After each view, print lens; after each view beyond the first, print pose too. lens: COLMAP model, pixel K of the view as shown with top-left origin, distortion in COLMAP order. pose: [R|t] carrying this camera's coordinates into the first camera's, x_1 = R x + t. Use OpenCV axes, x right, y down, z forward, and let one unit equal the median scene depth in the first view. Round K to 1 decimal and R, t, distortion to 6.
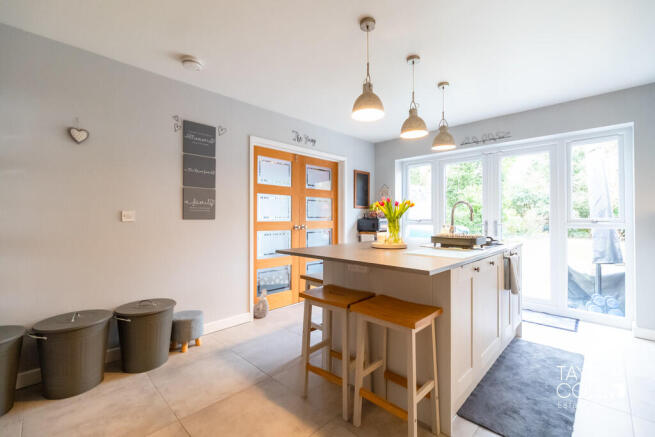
lens RADIAL K [[288.4, 0, 326.1], [0, 288.4, 216.4], [0, 0, 1]] dist [0.000338, -0.001116]
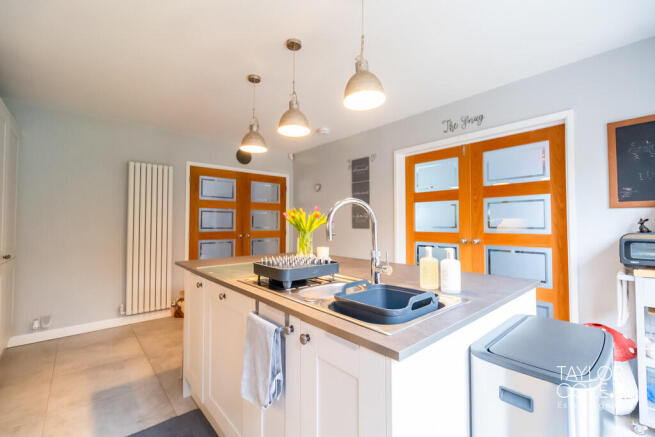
lens RADIAL K [[275.7, 0, 319.9], [0, 275.7, 218.7], [0, 0, 1]] dist [0.000541, -0.000080]
pose [[-0.083269, -0.025855, -0.996192, 0.658000], [-0.001850, 0.999666, -0.025790, -0.001441], [0.996525, -0.000304, -0.083289, 0.689262]]
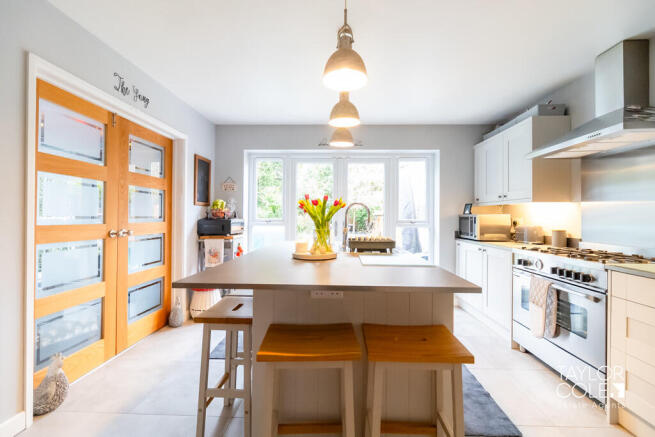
lens RADIAL K [[288.4, 0, 326.1], [0, 288.4, 216.4], [0, 0, 1]] dist [0.000338, -0.001116]
pose [[0.731658, 0.006208, 0.681644, -0.192322], [-0.011954, 0.999922, 0.003724, -0.006542], [-0.681567, -0.010873, 0.731675, 0.249662]]
